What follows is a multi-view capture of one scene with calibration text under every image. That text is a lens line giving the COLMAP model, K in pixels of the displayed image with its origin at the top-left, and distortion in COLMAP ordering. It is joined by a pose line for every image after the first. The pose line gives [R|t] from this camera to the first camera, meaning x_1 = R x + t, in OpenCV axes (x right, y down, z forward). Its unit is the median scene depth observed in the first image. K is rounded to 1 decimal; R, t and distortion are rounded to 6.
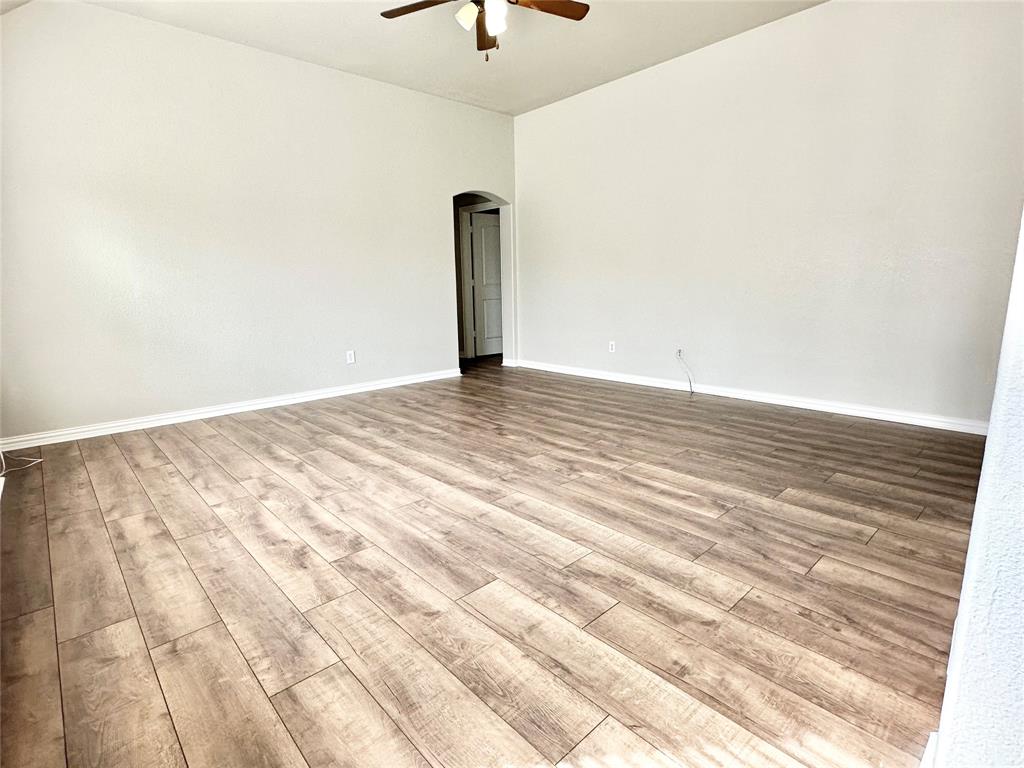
lens RADIAL K [[518.2, 0, 511.8], [0, 518.2, 383.8], [0, 0, 1]] dist [-0.004172, 0.000804]
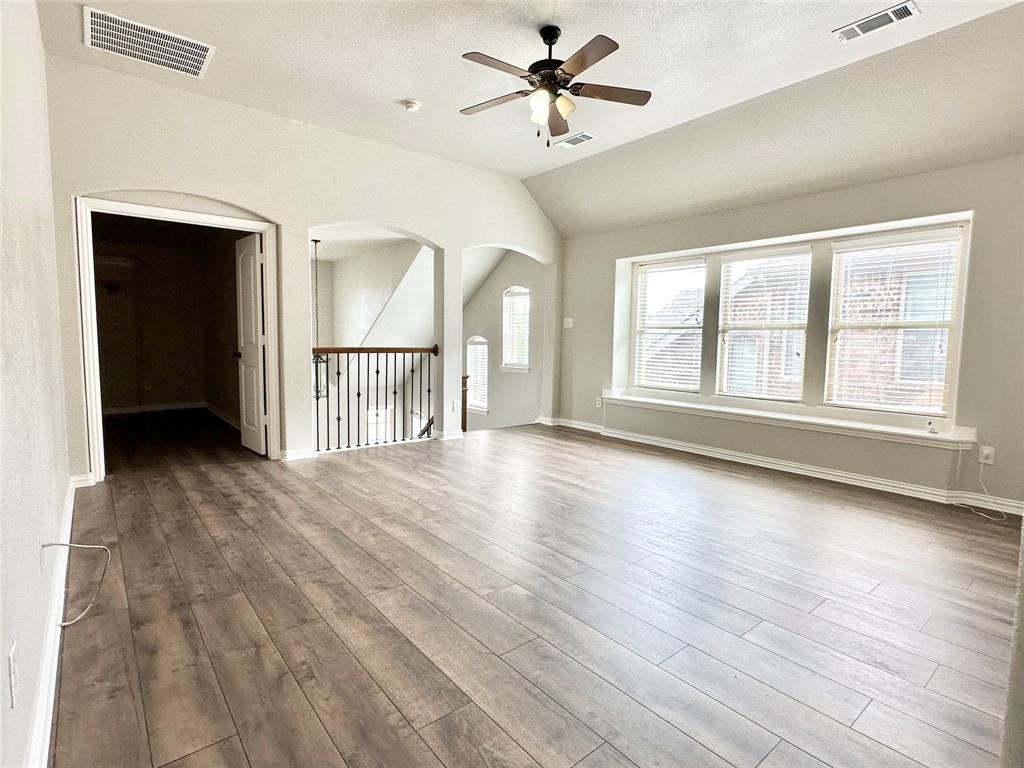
lens RADIAL K [[518.2, 0, 512.0], [0, 518.2, 384.5], [0, 0, 1]] dist [-0.004172, 0.000804]
pose [[-0.998159, 0.002664, 0.060592, -0.030811], [0.019337, 0.960874, 0.276311, -0.362155], [-0.057485, 0.276974, -0.959156, 1.767145]]
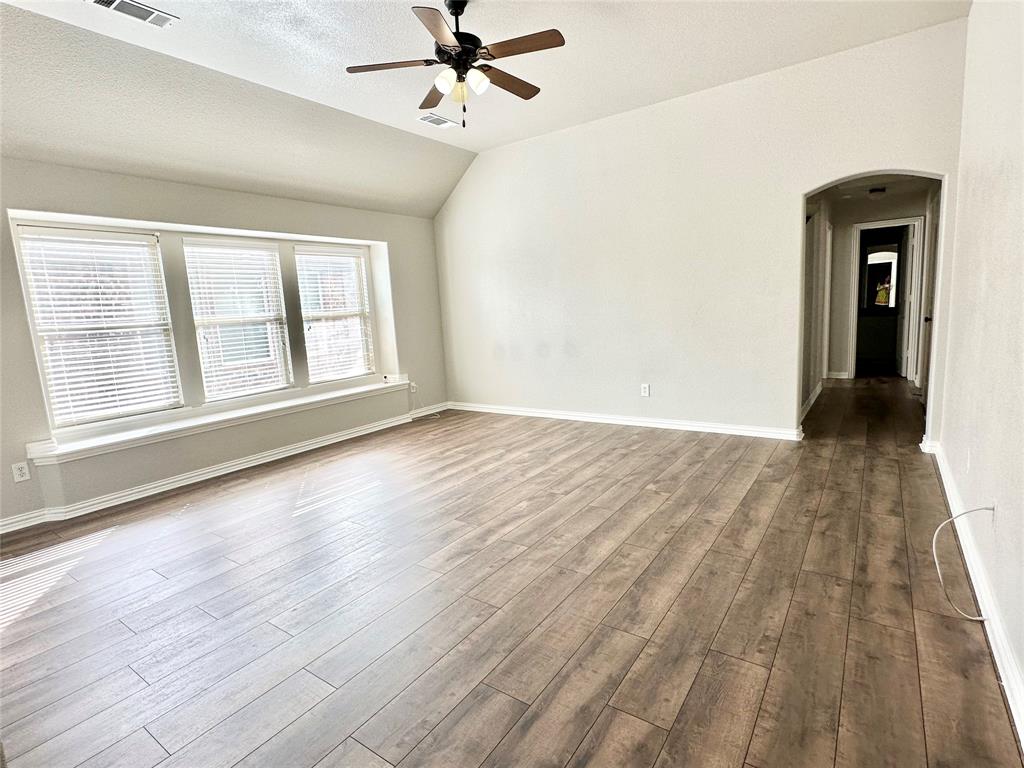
lens RADIAL K [[518.2, 0, 510.5], [0, 518.2, 382.1], [0, 0, 1]] dist [-0.004172, 0.000804]
pose [[0.209767, 0.148110, -0.966468, 0.840014], [-0.137701, 0.983083, 0.120769, -0.214357], [0.968006, 0.107751, 0.226613, 0.739864]]
